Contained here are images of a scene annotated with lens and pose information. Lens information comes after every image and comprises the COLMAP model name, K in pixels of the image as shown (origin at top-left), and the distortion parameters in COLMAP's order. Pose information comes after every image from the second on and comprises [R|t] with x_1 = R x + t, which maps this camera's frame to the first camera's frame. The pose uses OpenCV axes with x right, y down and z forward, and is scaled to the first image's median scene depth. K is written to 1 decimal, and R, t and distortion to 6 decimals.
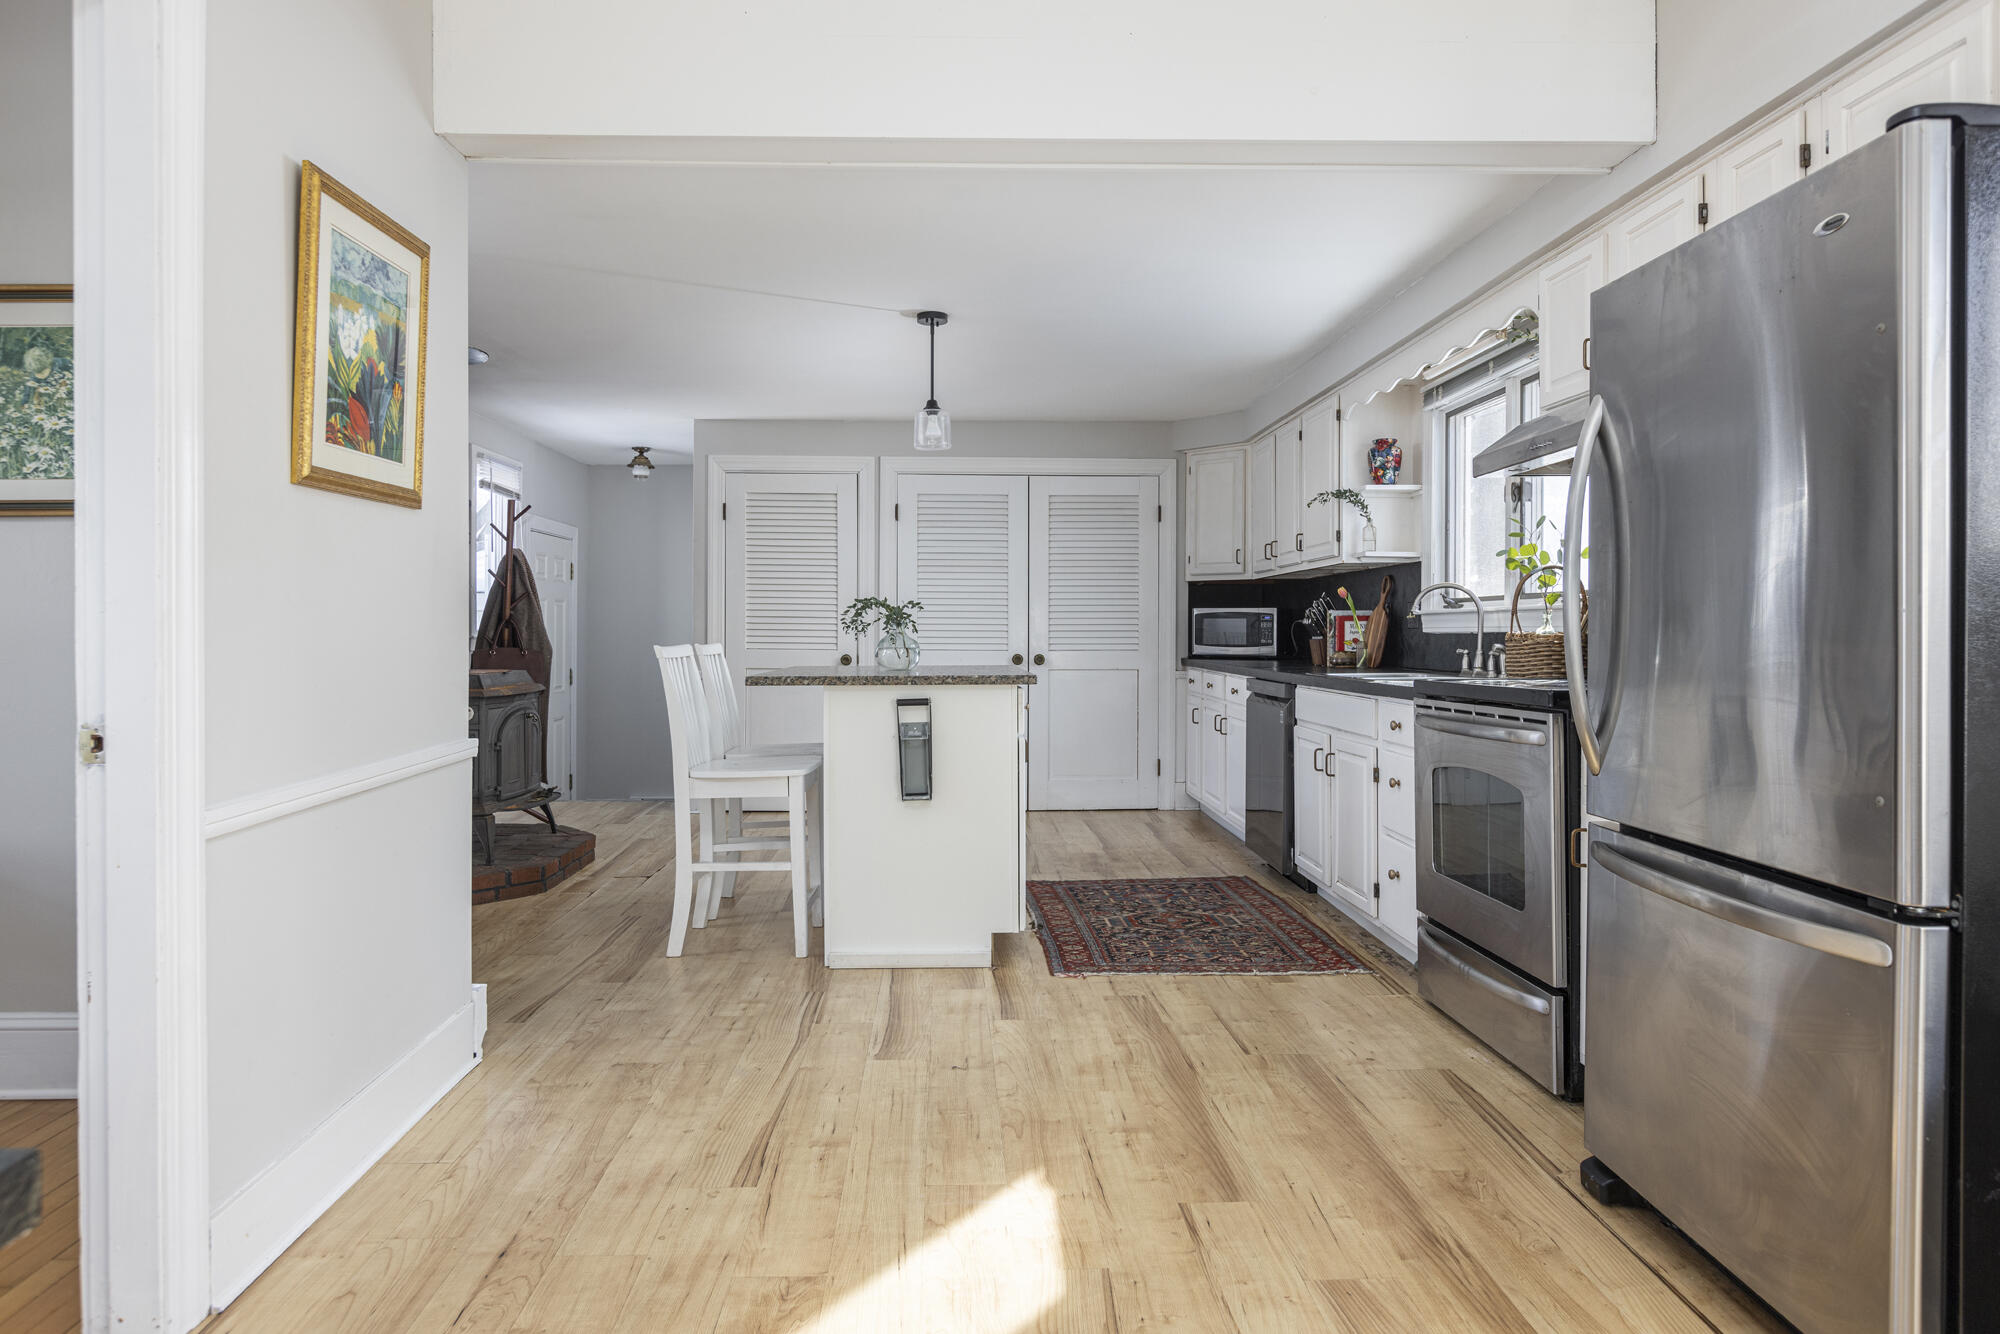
lens RADIAL K [[1182.3, 0, 985.9], [0, 1182.3, 654.2], [0, 0, 1]] dist [0.000513, -0.004809]
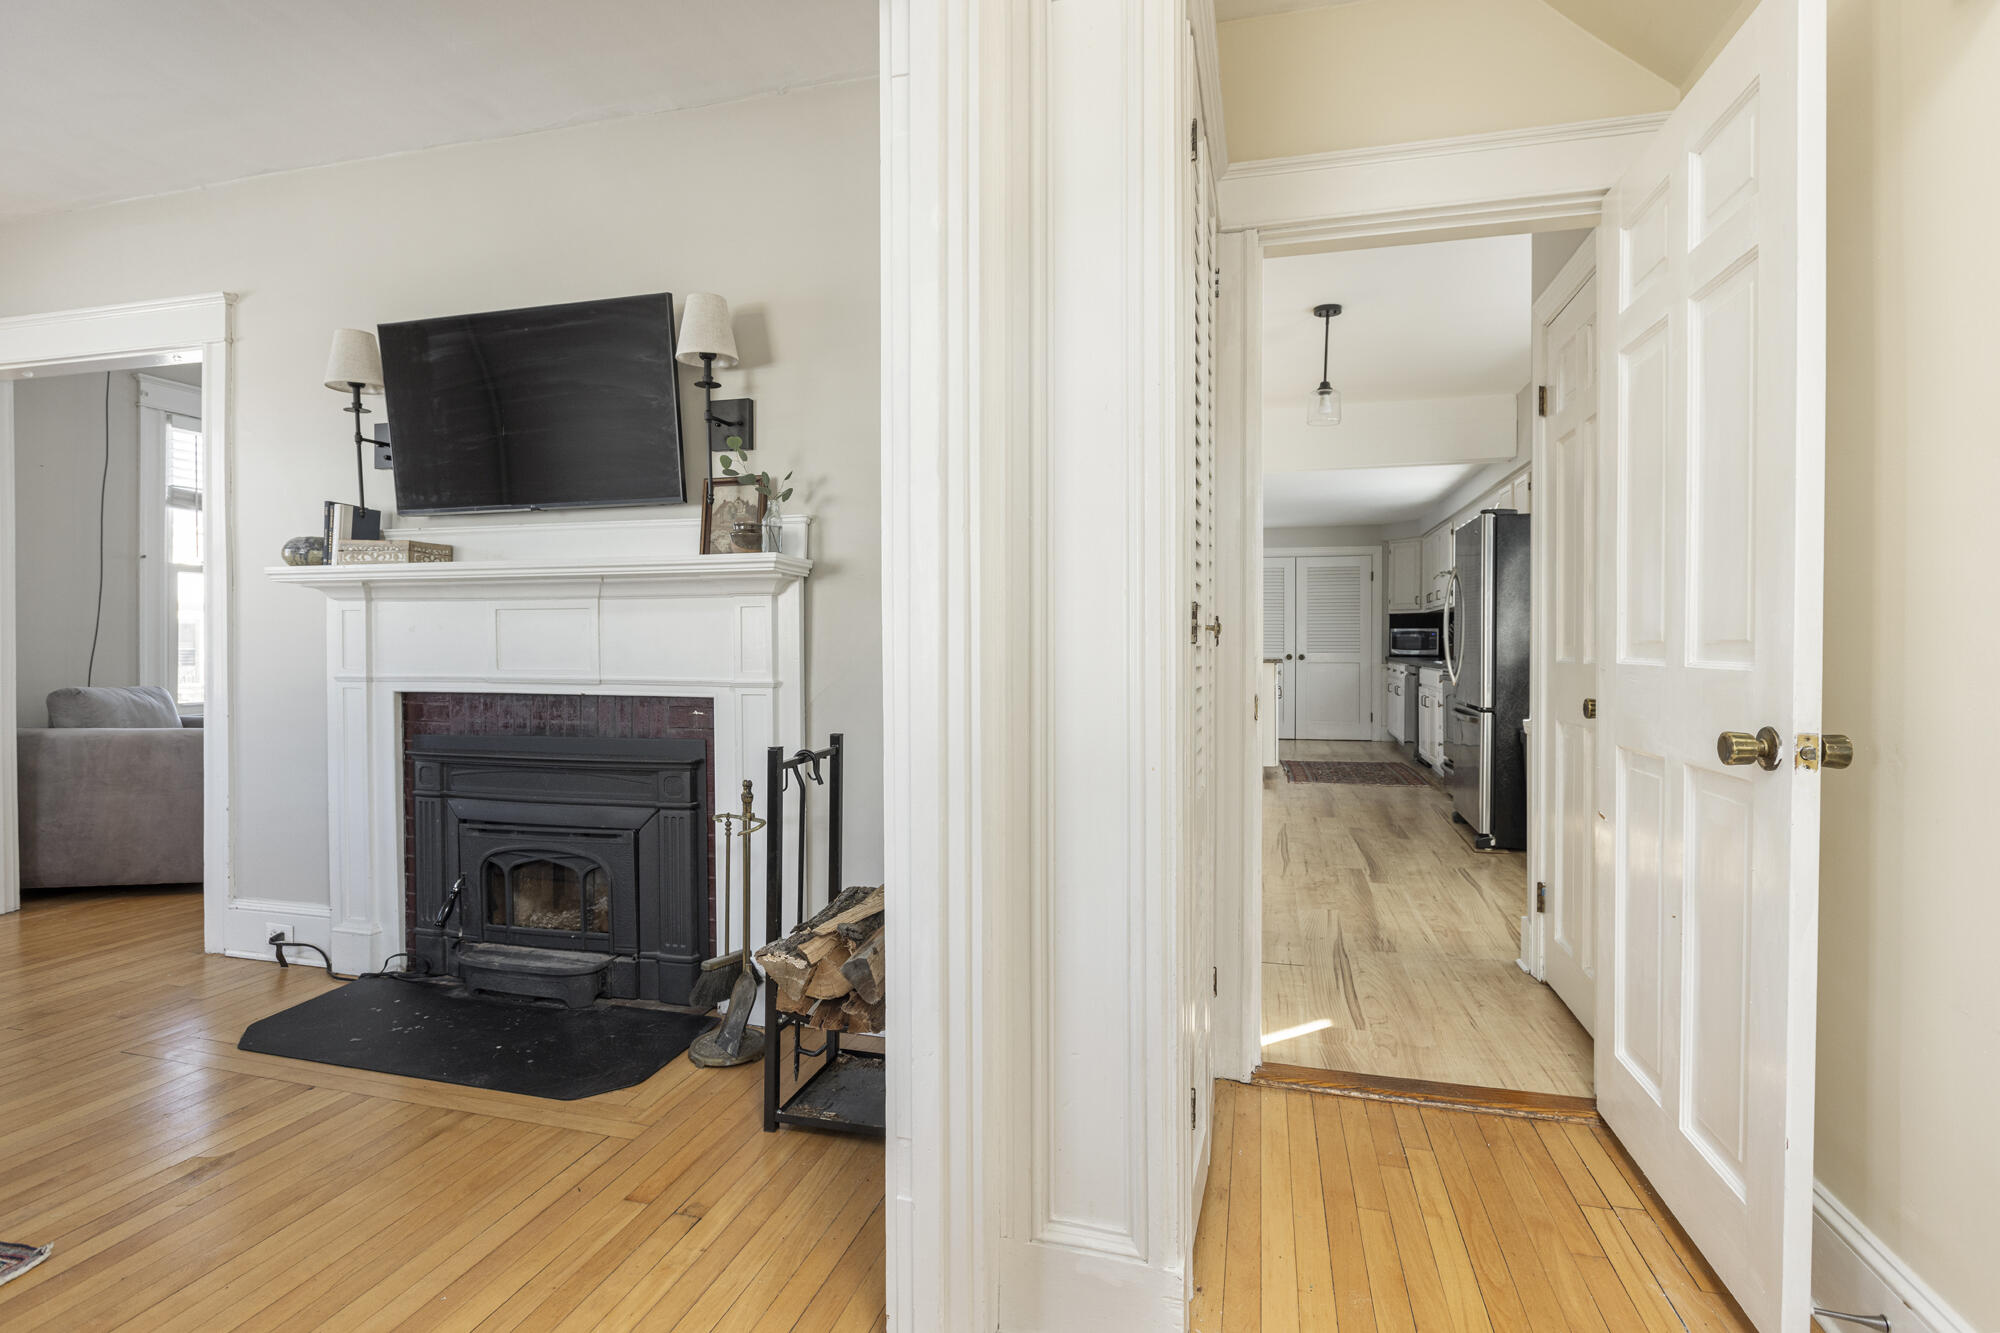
lens RADIAL K [[941.1, 0, 1005.7], [0, 941.1, 657.3], [0, 0, 1]] dist [-0.003649, 0.000140]
pose [[0.955890, 0.005216, -0.293679, 0.054100], [-0.006594, 0.999971, -0.003703, 0.021061], [0.293651, 0.005476, 0.955897, -0.840132]]
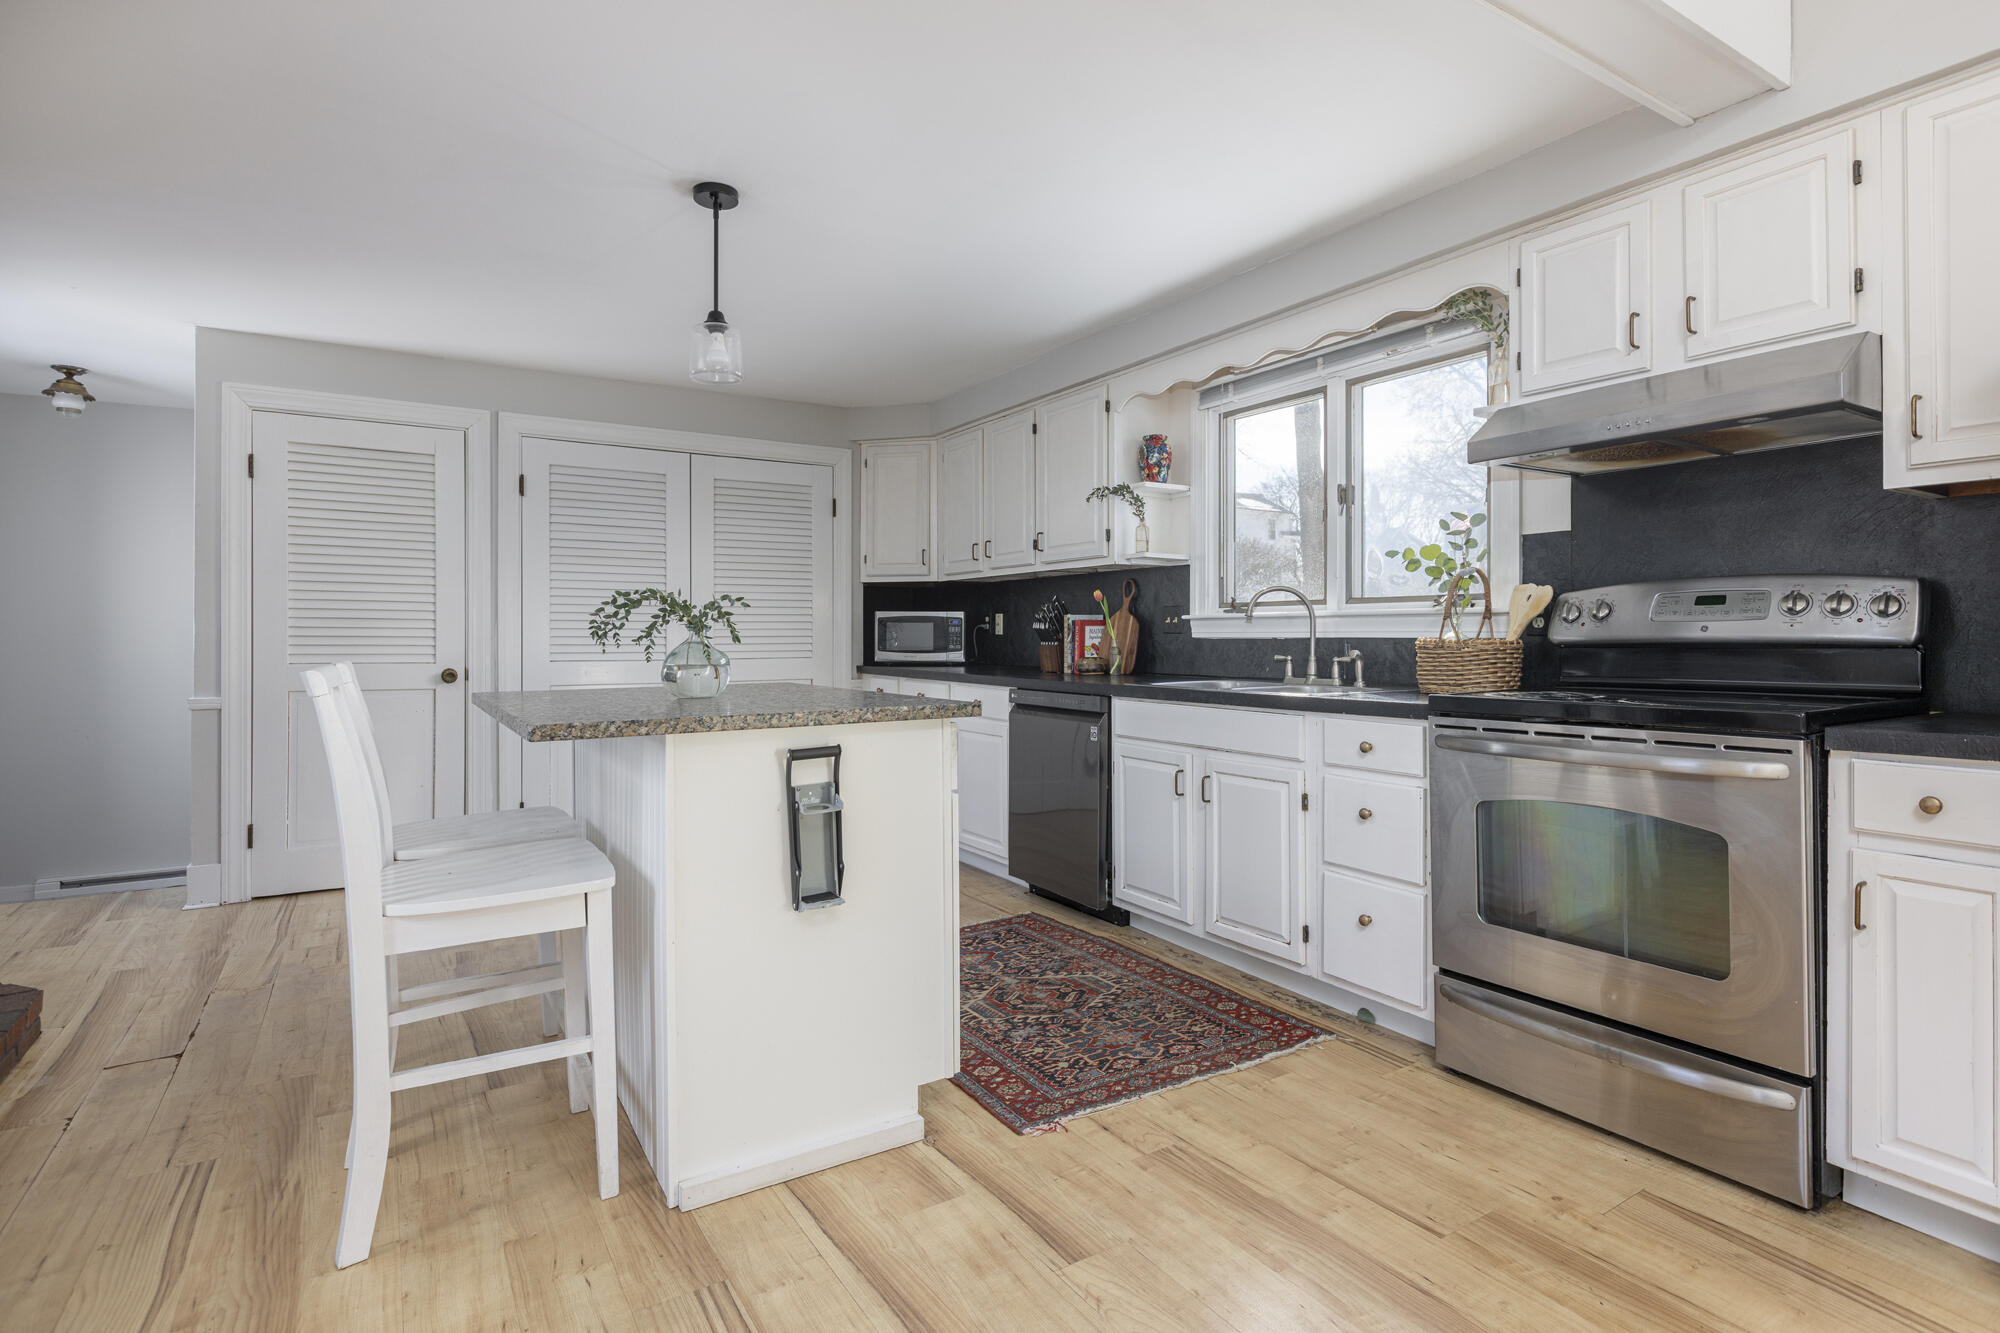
lens RADIAL K [[1010.7, 0, 1000.4], [0, 1010.7, 646.2], [0, 0, 1]] dist [-0.002153, 0.001567]
pose [[0.866288, -0.008765, 0.499468, -0.210137], [0.012459, 0.999914, -0.004061, -0.011331], [-0.499390, 0.009741, 0.866323, 0.412579]]
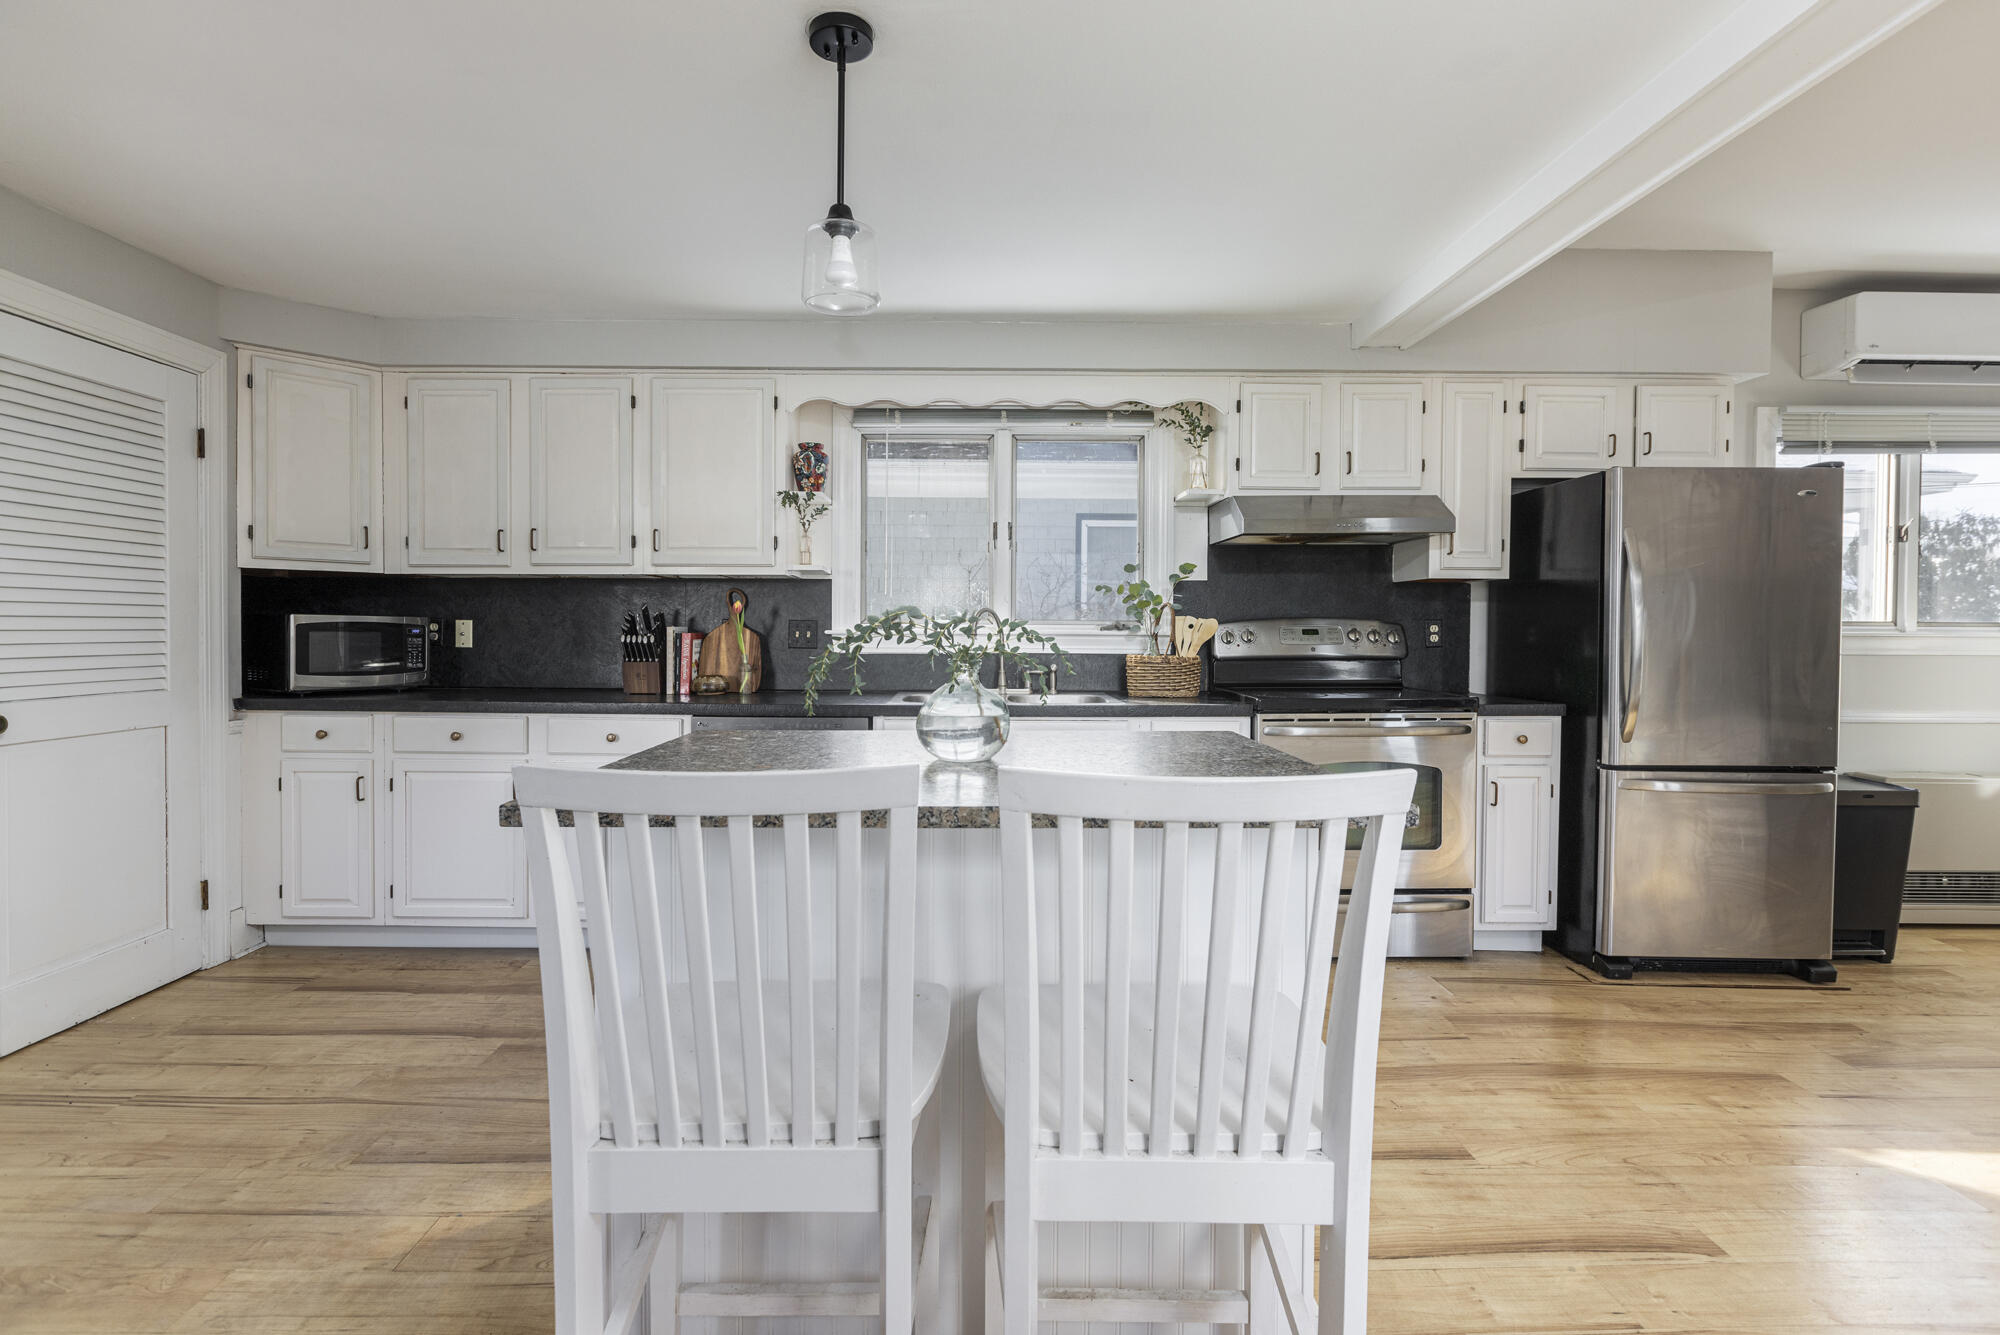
lens RADIAL K [[941.1, 0, 1002.5], [0, 941.1, 654.0], [0, 0, 1]] dist [-0.003649, 0.000140]
pose [[0.018901, -0.025050, 0.999507, -0.462525], [0.013759, 0.999598, 0.024792, -0.039337], [-0.999727, 0.013284, 0.019238, 0.971969]]
